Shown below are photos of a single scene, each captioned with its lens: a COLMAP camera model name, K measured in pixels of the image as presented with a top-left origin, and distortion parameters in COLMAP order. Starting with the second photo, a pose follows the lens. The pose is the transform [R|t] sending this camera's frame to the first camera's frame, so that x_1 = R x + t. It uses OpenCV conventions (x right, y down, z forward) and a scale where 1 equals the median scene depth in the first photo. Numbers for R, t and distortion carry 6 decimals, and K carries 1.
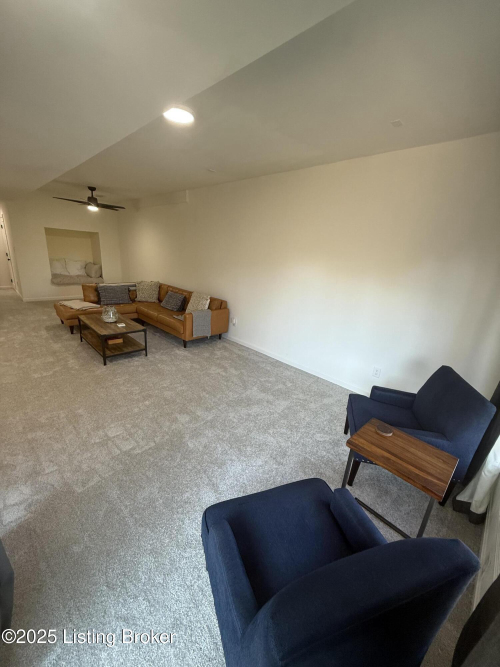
lens RADIAL K [[264.9, 0, 248.5], [0, 264.9, 332.0], [0, 0, 1]] dist [-0.001495, -0.000118]
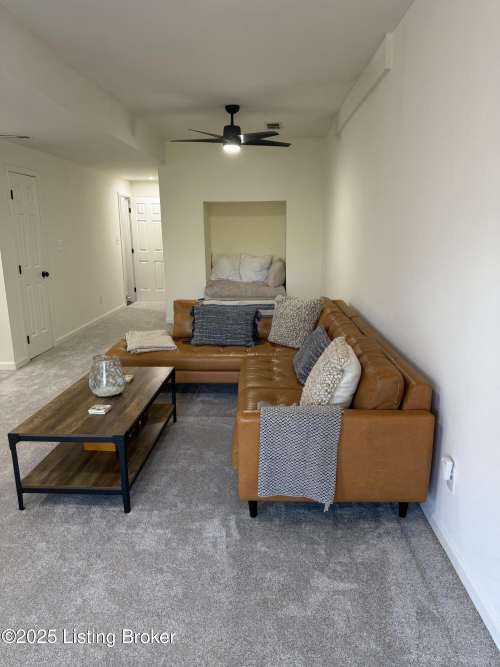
lens RADIAL K [[471.0, 0, 247.4], [0, 471.0, 335.0], [0, 0, 1]] dist [0.049619, -0.013519]
pose [[0.670128, 0.088719, -0.736924, 0.134351], [-0.161015, 0.986565, -0.027648, -0.122414], [0.724570, 0.137184, 0.675410, 0.551179]]
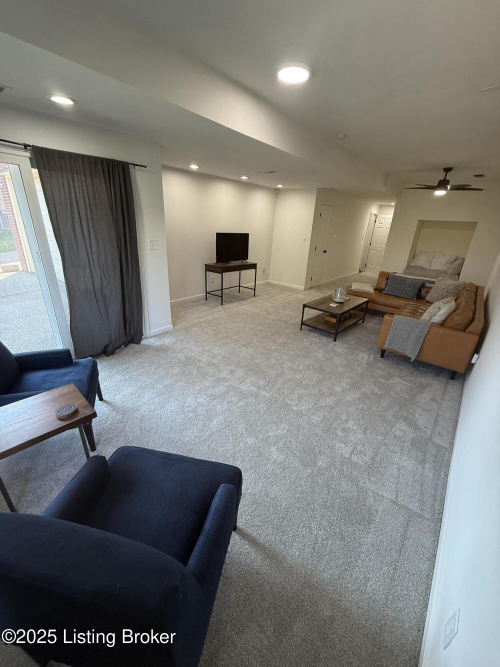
lens RADIAL K [[264.9, 0, 246.2], [0, 264.9, 330.3], [0, 0, 1]] dist [-0.001495, -0.000118]
pose [[0.070236, 0.315851, -0.946206, 0.419762], [-0.331642, 0.901985, 0.276473, -0.090527], [0.940787, 0.294384, 0.168101, 0.432408]]
